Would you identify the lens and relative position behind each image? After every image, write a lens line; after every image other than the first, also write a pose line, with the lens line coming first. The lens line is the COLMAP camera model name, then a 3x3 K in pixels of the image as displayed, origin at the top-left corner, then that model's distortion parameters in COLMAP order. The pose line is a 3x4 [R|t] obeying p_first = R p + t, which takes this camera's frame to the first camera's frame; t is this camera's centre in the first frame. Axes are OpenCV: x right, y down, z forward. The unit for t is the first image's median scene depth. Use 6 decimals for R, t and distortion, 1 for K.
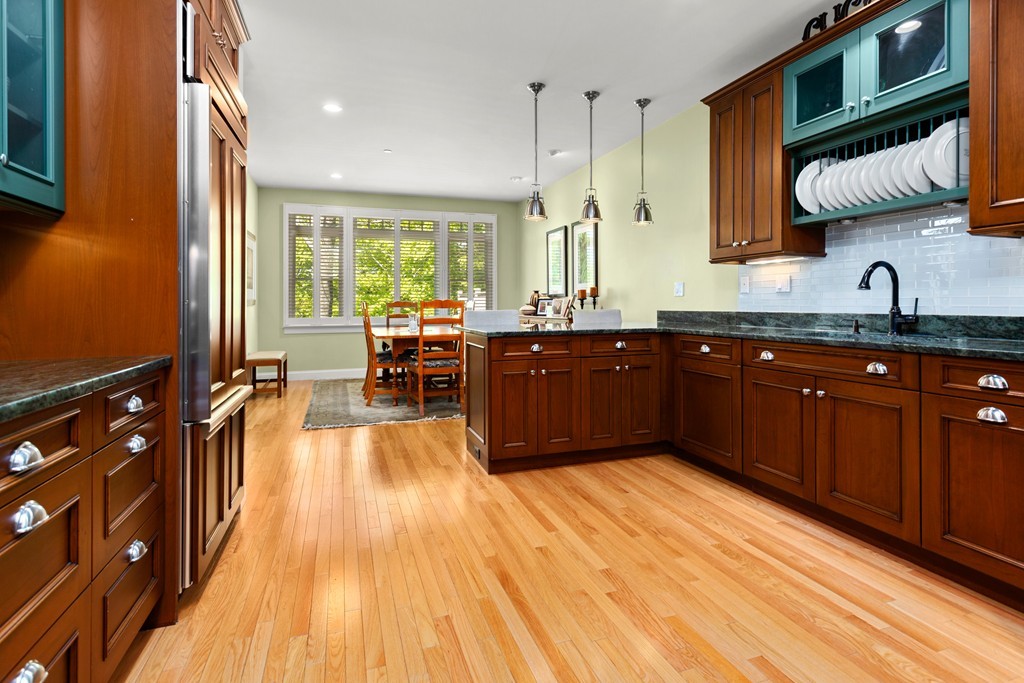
lens RADIAL K [[483.4, 0, 505.0], [0, 483.4, 300.4], [0, 0, 1]] dist [0.001122, 0.001714]
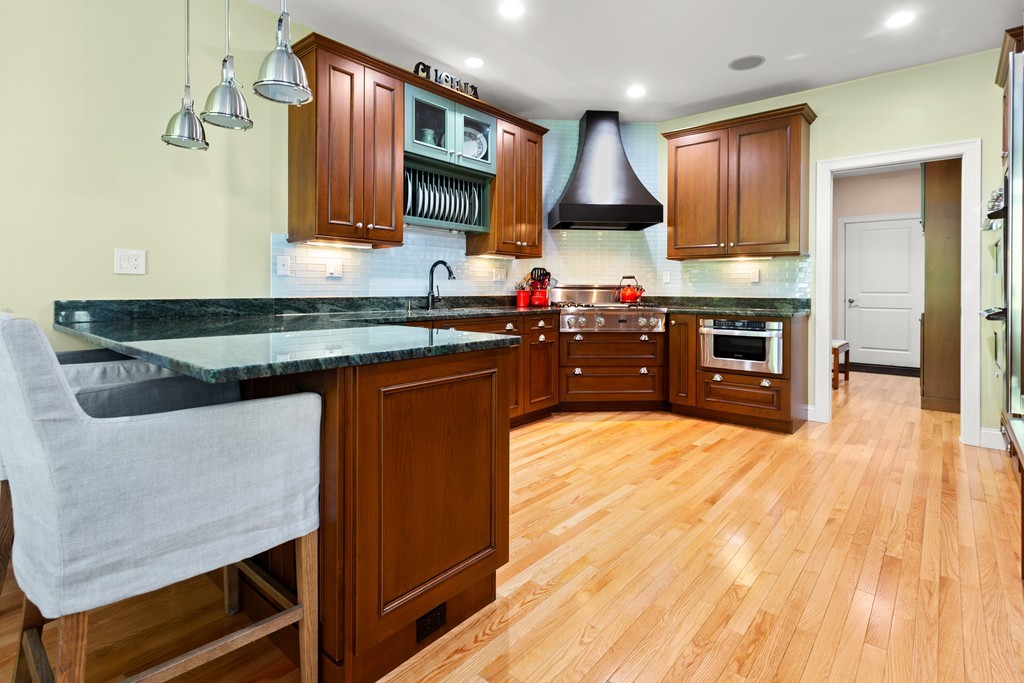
lens RADIAL K [[494.7, 0, 512.6], [0, 494.7, 293.2], [0, 0, 1]] dist [-0.003689, 0.001114]
pose [[-0.499091, -0.005272, 0.866533, -0.665297], [-0.009738, 0.999952, 0.000475, 0.016766], [-0.866495, -0.008201, -0.499119, 1.601905]]
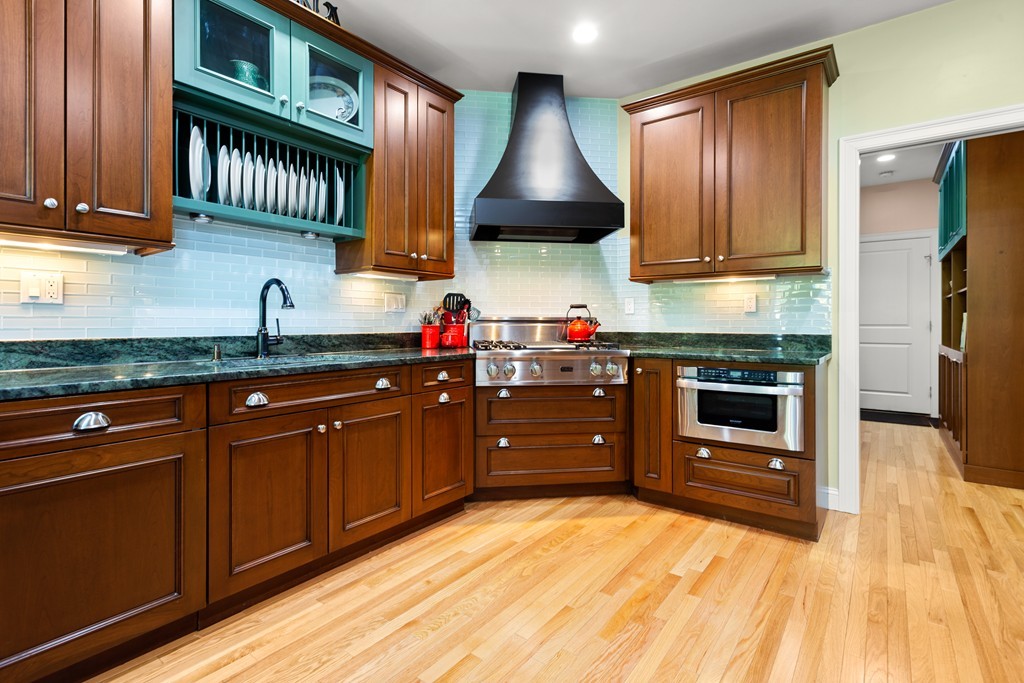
lens RADIAL K [[483.4, 0, 519.6], [0, 483.4, 326.2], [0, 0, 1]] dist [0.001122, 0.001714]
pose [[-0.562901, -0.002736, 0.826520, -0.259813], [-0.004517, 0.999990, 0.000234, 0.008271], [-0.826512, -0.003602, -0.562908, 1.158055]]
